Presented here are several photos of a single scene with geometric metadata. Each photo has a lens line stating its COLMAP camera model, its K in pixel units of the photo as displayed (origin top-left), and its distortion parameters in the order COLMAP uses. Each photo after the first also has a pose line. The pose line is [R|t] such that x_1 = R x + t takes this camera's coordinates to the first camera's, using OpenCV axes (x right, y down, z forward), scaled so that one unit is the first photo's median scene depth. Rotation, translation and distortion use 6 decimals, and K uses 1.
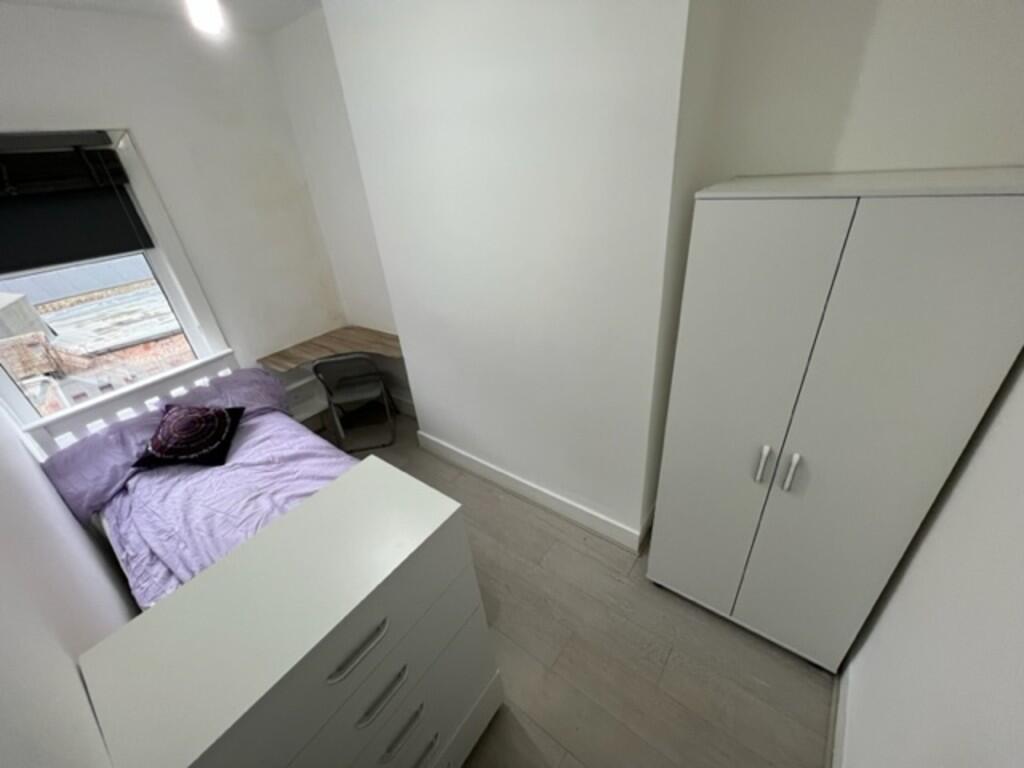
lens RADIAL K [[413.6, 0, 507.9], [0, 413.6, 384.7], [0, 0, 1]] dist [-0.002246, -0.000104]
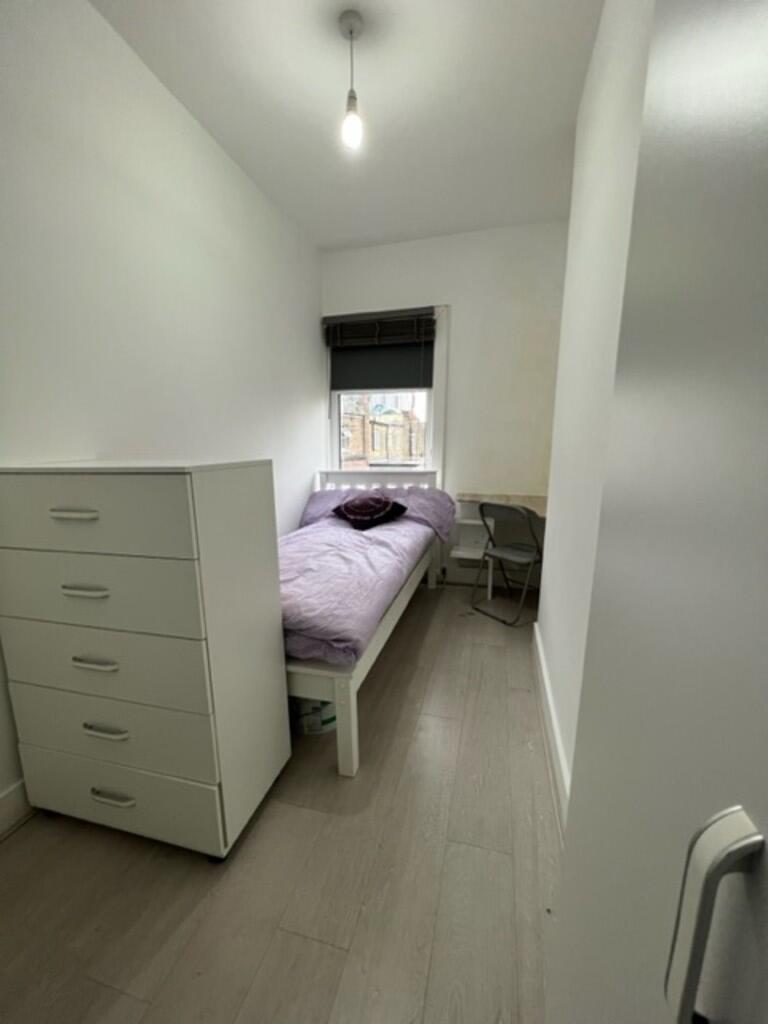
lens RADIAL K [[413.6, 0, 384.0], [0, 413.6, 511.4], [0, 0, 1]] dist [-0.002246, -0.000104]
pose [[0.370788, 0.238926, -0.897458, 0.429103], [-0.493879, 0.869101, 0.027329, 0.068292], [0.786511, 0.433103, 0.440253, 0.477027]]
